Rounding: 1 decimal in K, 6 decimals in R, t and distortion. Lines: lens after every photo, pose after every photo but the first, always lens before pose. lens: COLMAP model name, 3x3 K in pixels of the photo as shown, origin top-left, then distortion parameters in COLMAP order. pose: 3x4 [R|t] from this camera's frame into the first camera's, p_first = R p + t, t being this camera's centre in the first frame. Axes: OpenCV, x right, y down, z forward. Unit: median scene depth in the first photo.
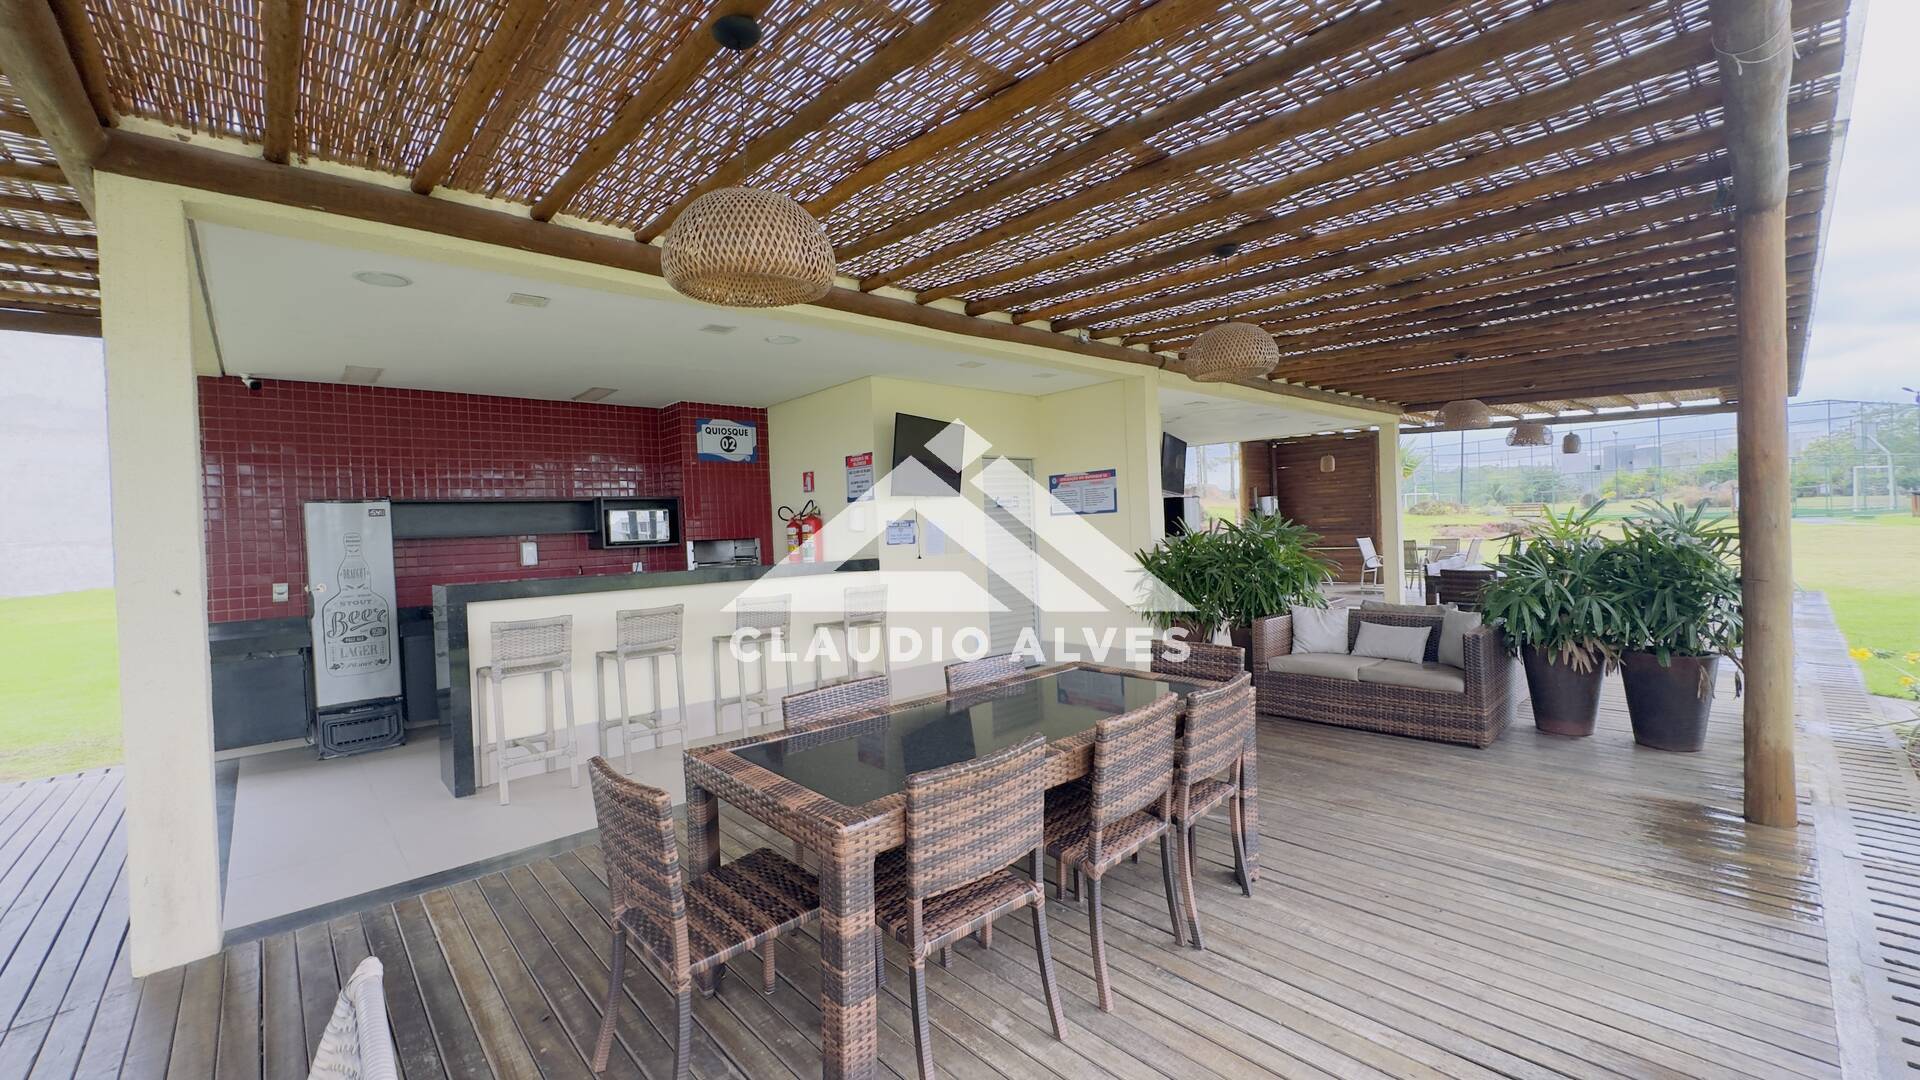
lens RADIAL K [[764.1, 0, 955.7], [0, 764.1, 539.3], [0, 0, 1]] dist [-0.001150, 0.000619]
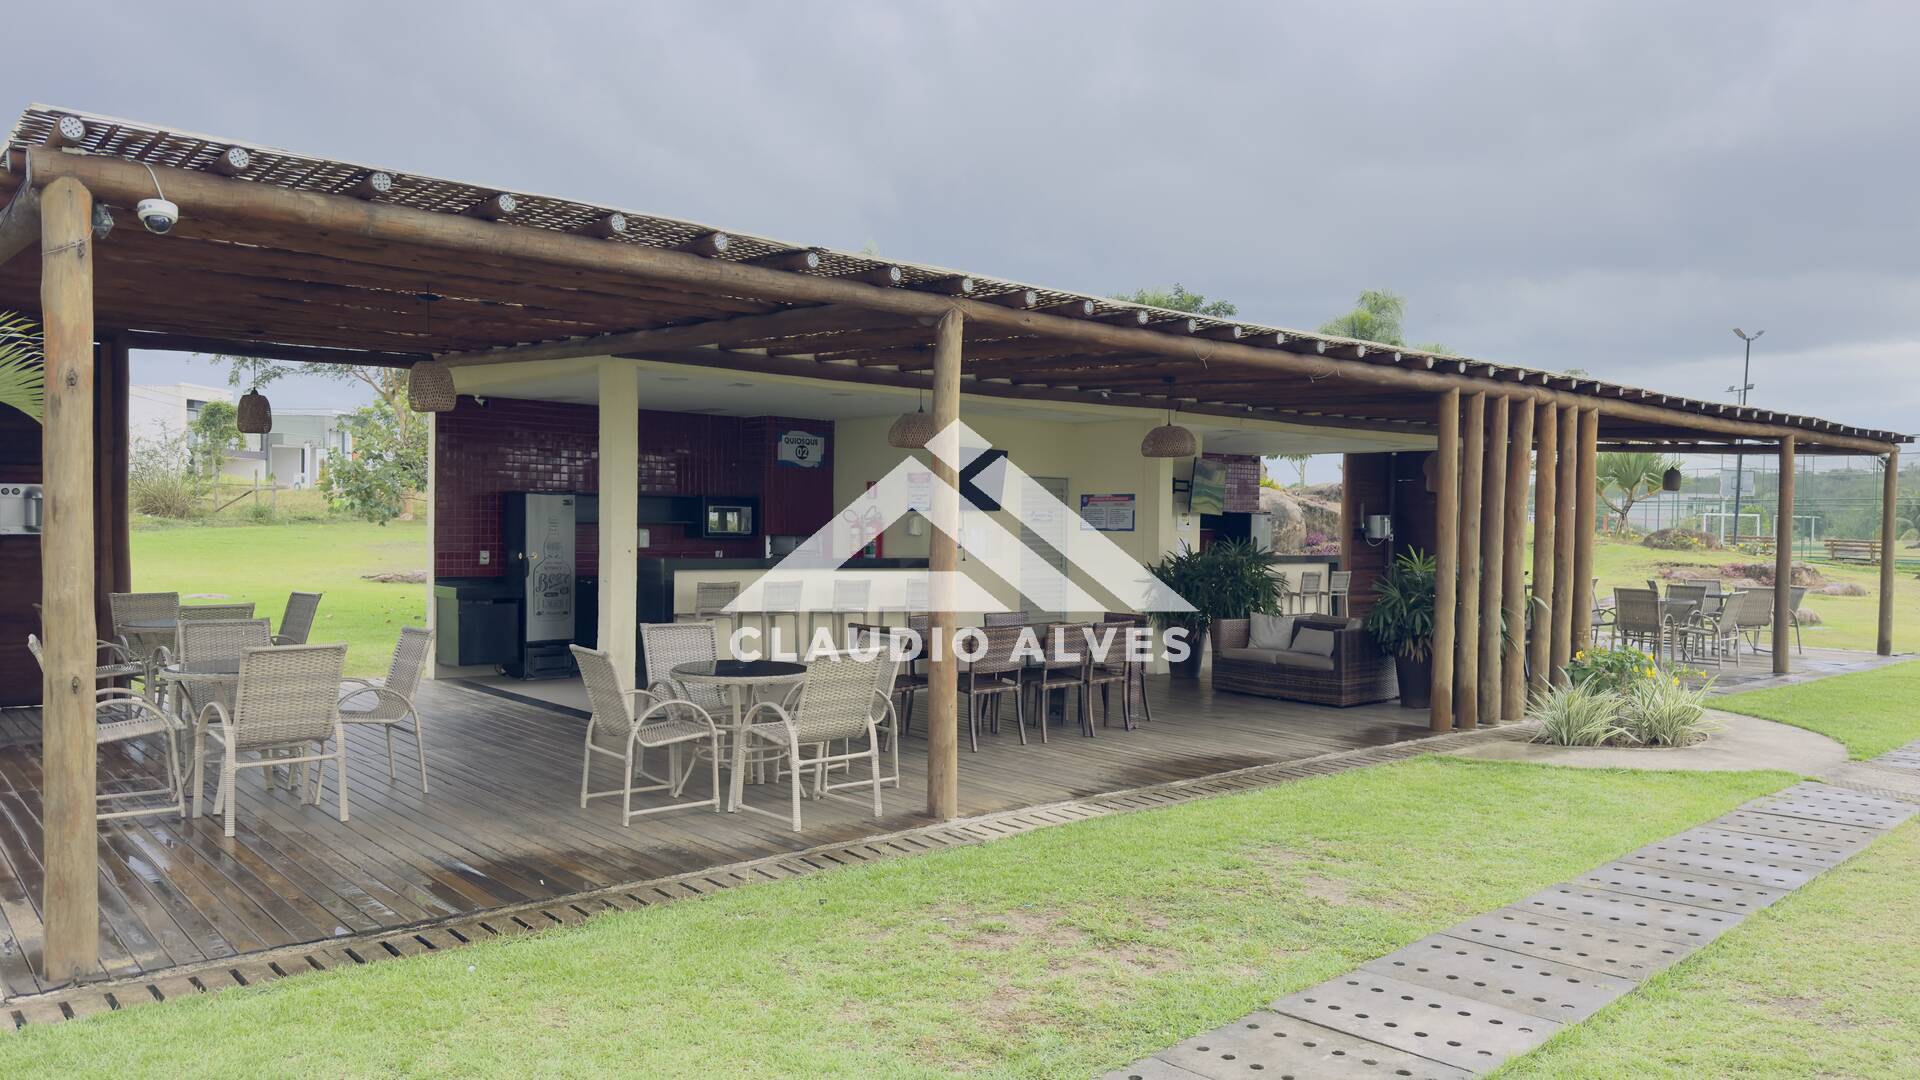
lens RADIAL K [[1331.7, 0, 960.0], [0, 1331.7, 540.0], [0, 0, 1]] dist [-0.000087, -0.000029]
pose [[0.997957, 0.056612, -0.029598, 0.008032], [-0.056699, 0.998389, -0.002100, -0.002712], [0.029431, 0.003774, 0.999560, -1.254089]]
